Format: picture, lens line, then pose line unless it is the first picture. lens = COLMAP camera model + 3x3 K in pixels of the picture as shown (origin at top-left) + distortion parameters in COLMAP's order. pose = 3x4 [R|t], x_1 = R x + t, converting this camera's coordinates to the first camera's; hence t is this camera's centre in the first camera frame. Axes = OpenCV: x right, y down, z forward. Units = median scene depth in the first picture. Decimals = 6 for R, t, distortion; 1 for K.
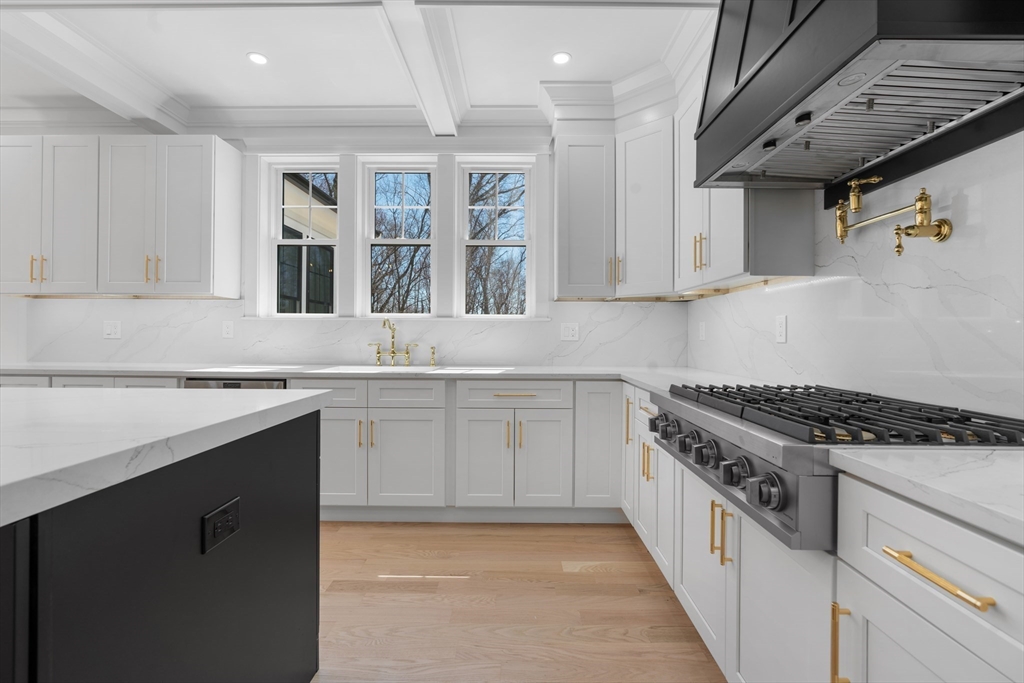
lens RADIAL K [[475.3, 0, 510.2], [0, 475.3, 333.3], [0, 0, 1]] dist [-0.005301, -0.000189]
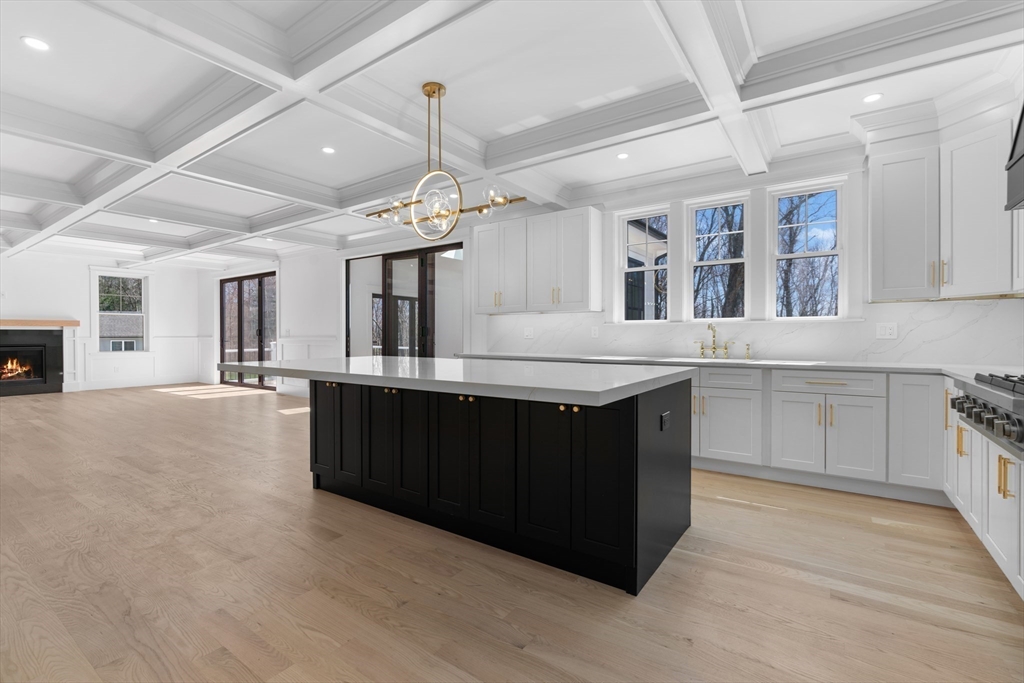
lens RADIAL K [[458.5, 0, 510.5], [0, 458.5, 338.7], [0, 0, 1]] dist [-0.012972, 0.004607]
pose [[0.826852, -0.002629, -0.562413, -0.000948], [0.009771, 0.999905, 0.009692, -0.004070], [0.562334, -0.013509, 0.826800, -0.384807]]
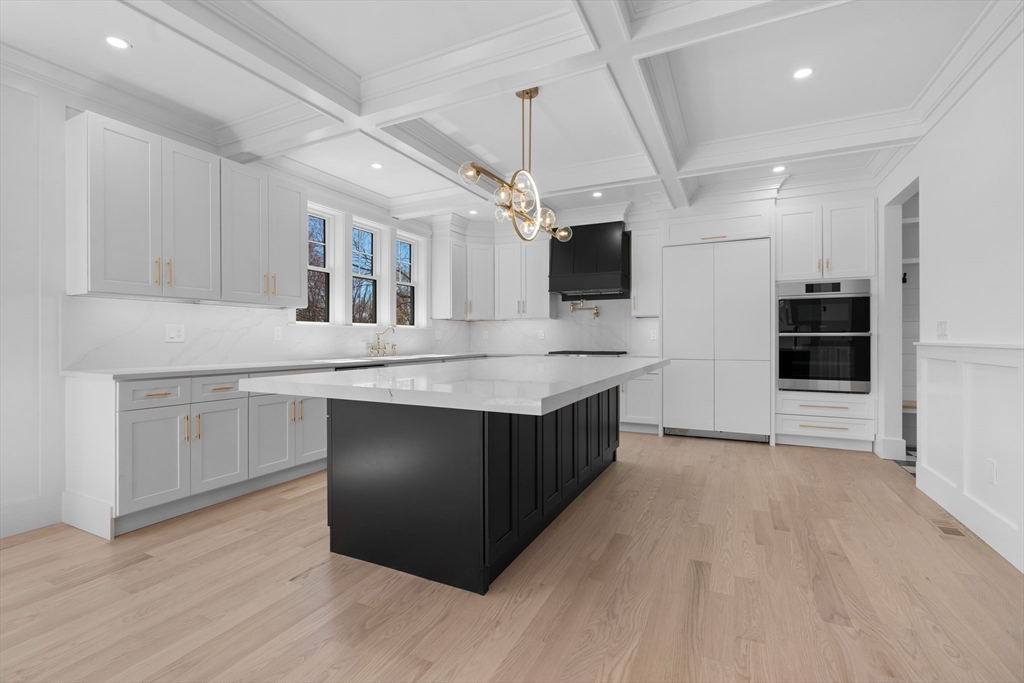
lens RADIAL K [[458.5, 0, 505.6], [0, 458.5, 339.4], [0, 0, 1]] dist [-0.012972, 0.004607]
pose [[0.433683, -0.007113, 0.901038, -1.558158], [-0.000862, 0.999965, 0.008309, -0.003505], [-0.901065, -0.004380, 0.433661, -0.054630]]
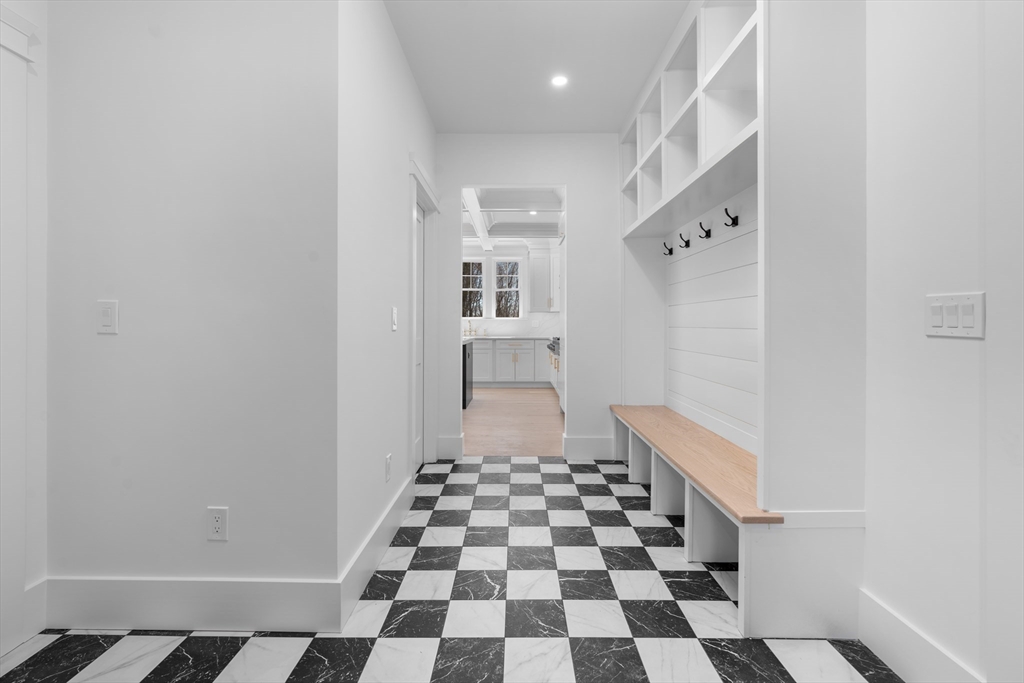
lens RADIAL K [[458.5, 0, 509.6], [0, 458.5, 322.3], [0, 0, 1]] dist [-0.012972, 0.004607]
pose [[0.999981, -0.006038, 0.001540, -0.026816], [0.006036, 0.999981, 0.001343, -0.016879], [-0.001548, -0.001334, 0.999998, -1.746538]]
